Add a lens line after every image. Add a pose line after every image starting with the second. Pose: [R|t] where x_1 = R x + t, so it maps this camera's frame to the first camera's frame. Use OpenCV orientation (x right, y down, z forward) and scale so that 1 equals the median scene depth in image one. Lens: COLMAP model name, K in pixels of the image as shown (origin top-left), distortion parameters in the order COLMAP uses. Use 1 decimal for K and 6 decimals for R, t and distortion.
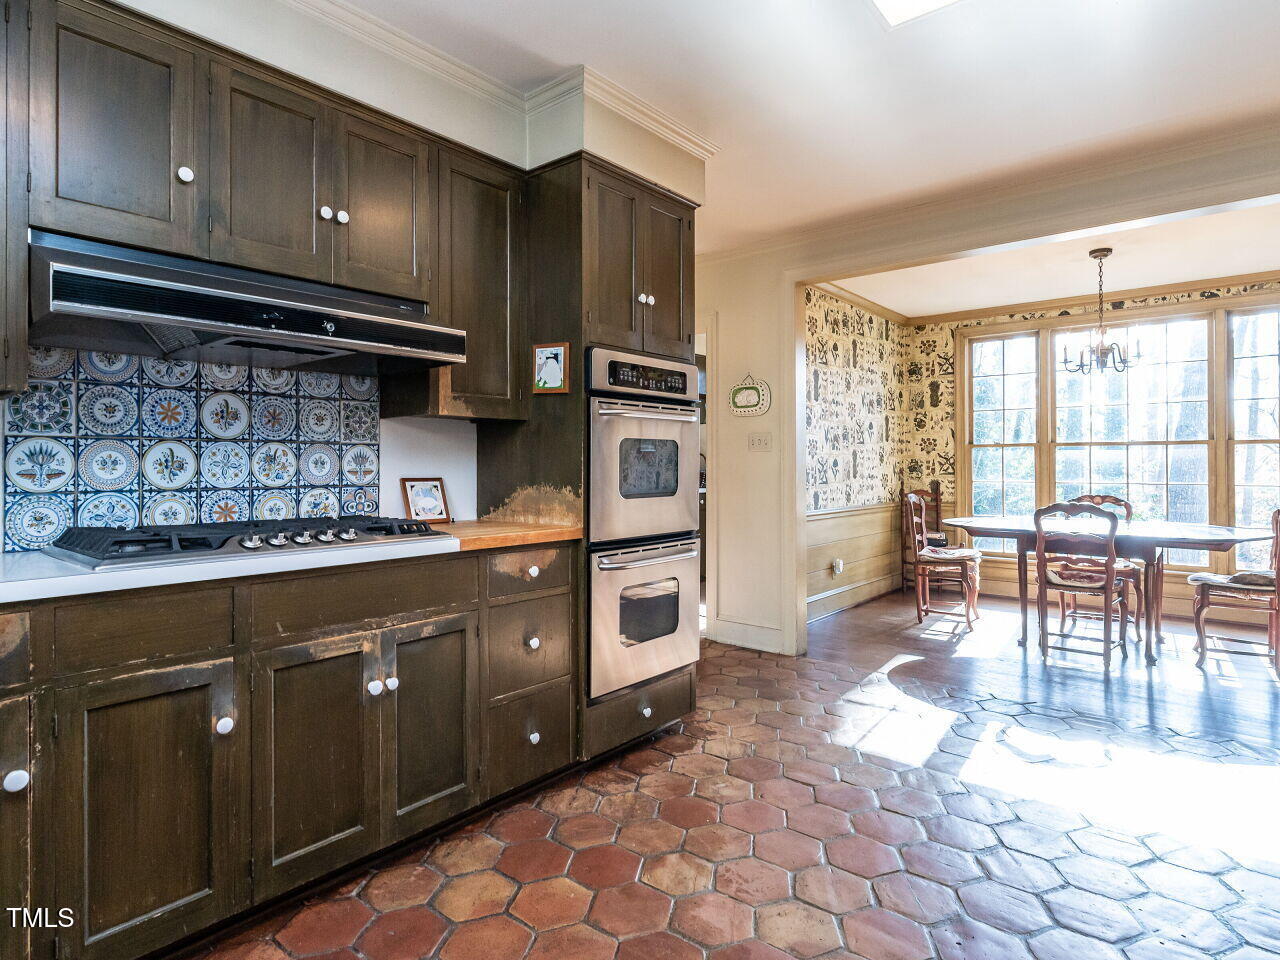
lens RADIAL K [[706.7, 0, 641.0], [0, 706.7, 453.3], [0, 0, 1]] dist [-0.002856, -0.000932]
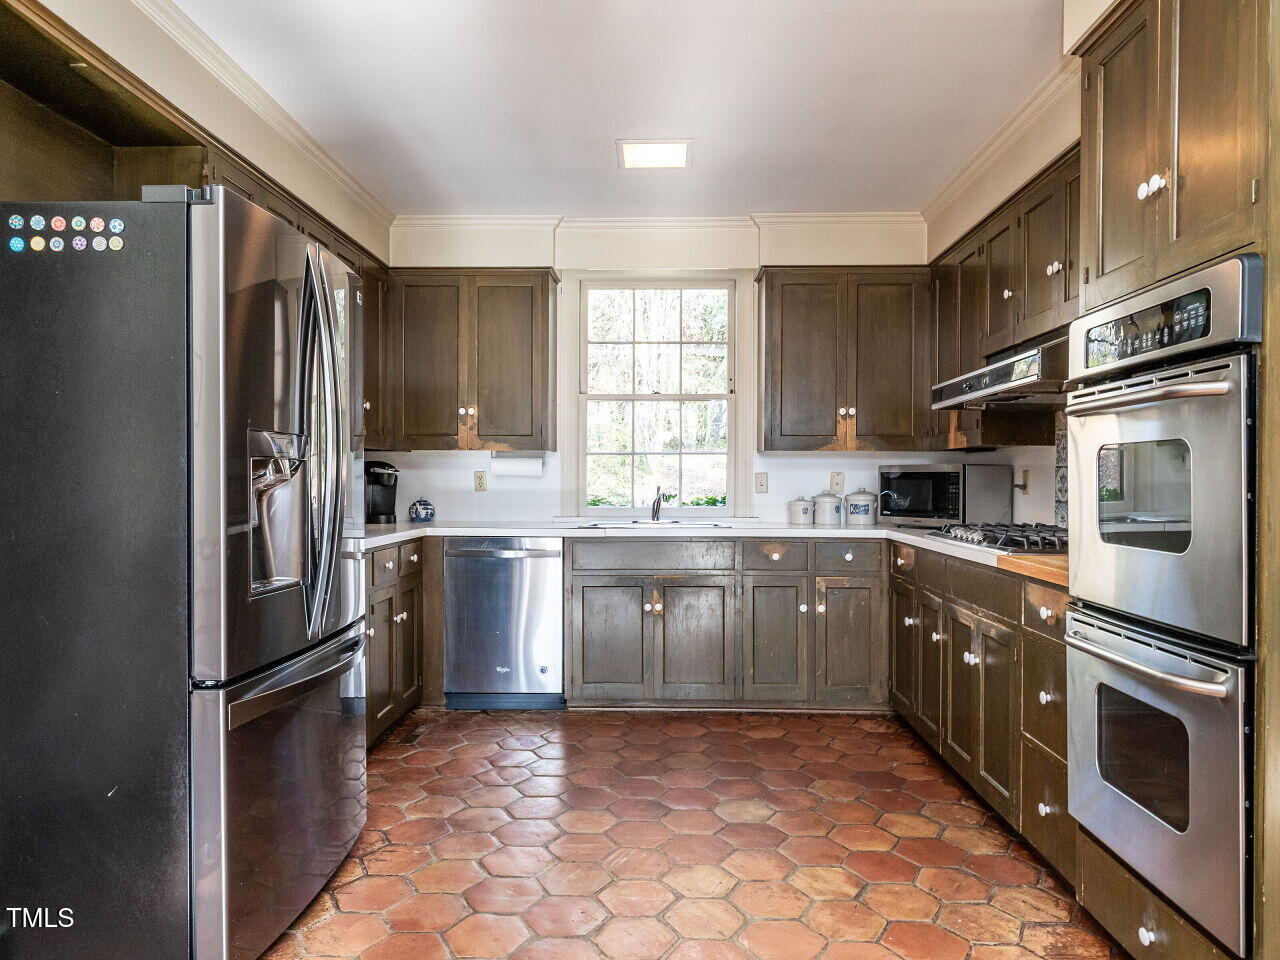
lens RADIAL K [[844.4, 0, 640.0], [0, 844.4, 480.0], [0, 0, 1]] dist [0.001437, -0.000753]
pose [[-0.783501, -0.000800, -0.621389, 0.800584], [0.007029, 0.999924, -0.010150, 0.014219], [0.621350, -0.012320, -0.783436, 1.397452]]
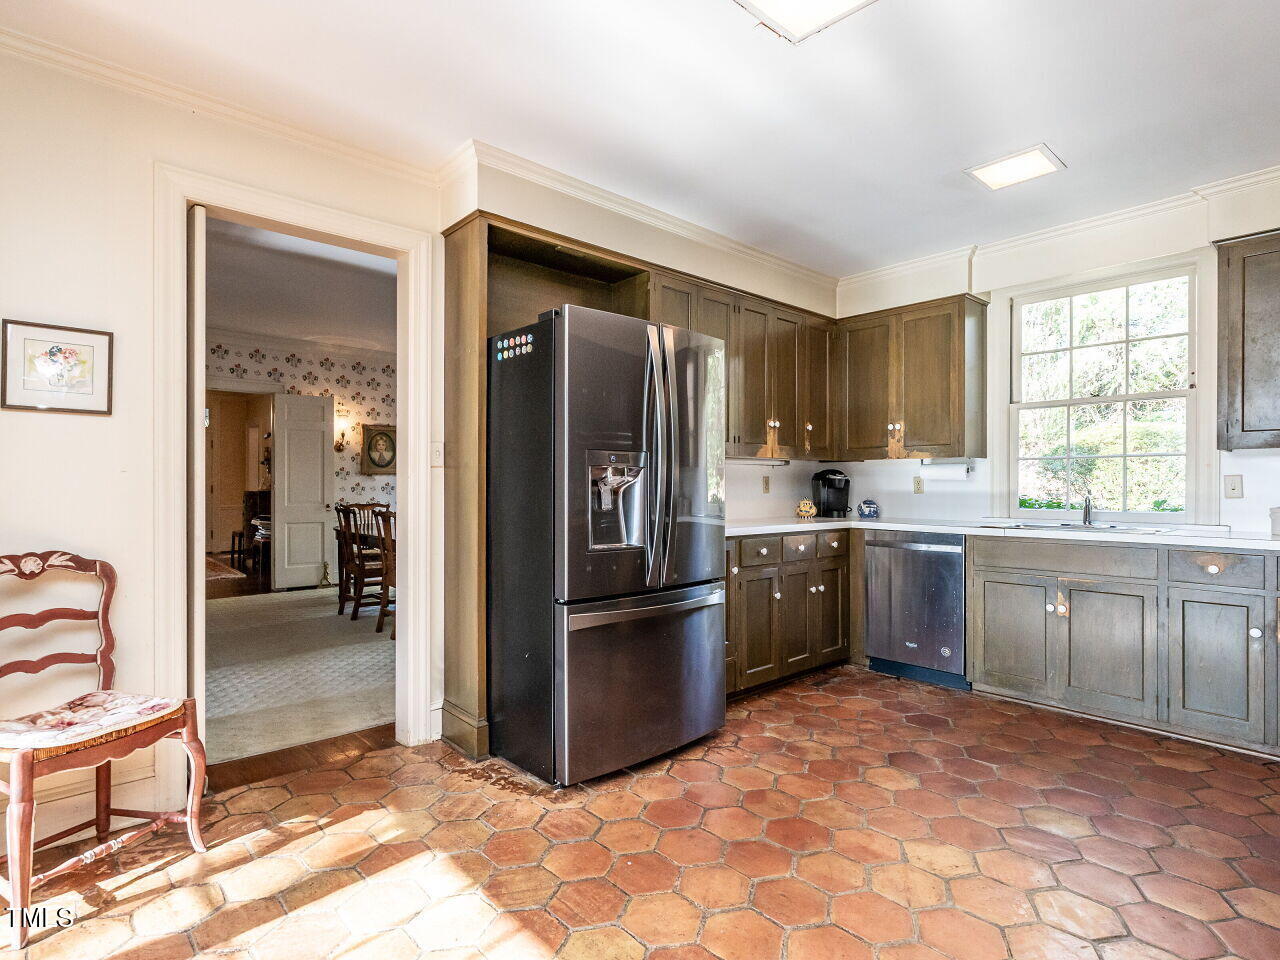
lens RADIAL K [[663.6, 0, 640.0], [0, 663.6, 480.0], [0, 0, 1]] dist [-0.001305, -0.000567]
pose [[-0.990361, -0.001337, 0.138507, 0.395479], [-0.004616, 0.999717, -0.023350, 0.026255], [-0.138436, -0.023765, -0.990086, 1.533626]]
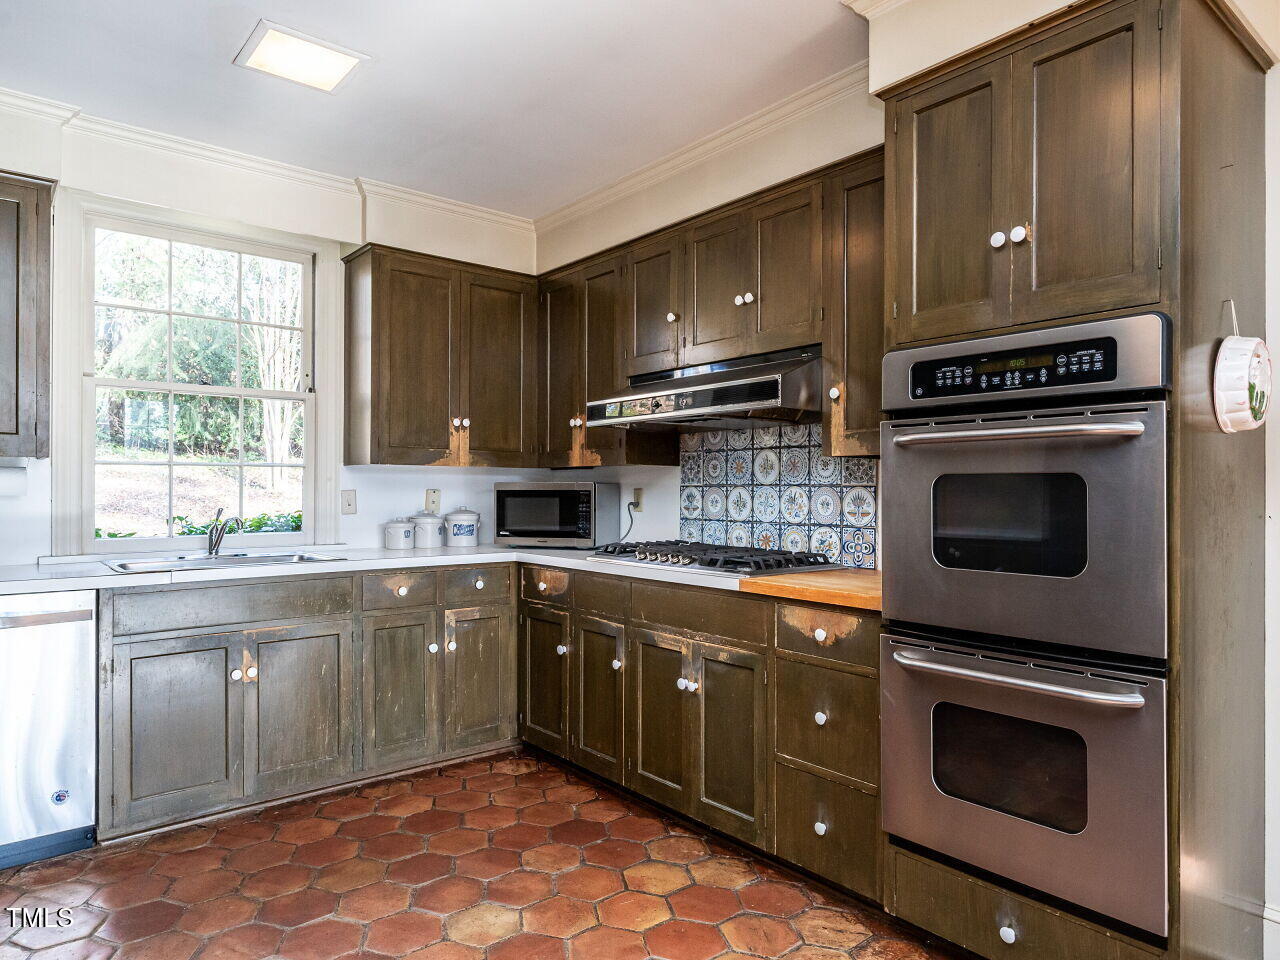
lens RADIAL K [[804.1, 0, 641.7], [0, 804.1, 484.7], [0, 0, 1]] dist [-0.000342, -0.001013]
pose [[-0.175028, -0.004583, -0.984553, 0.798507], [0.012534, 0.999898, -0.006883, -0.011155], [0.984484, -0.013545, -0.174953, 0.898011]]
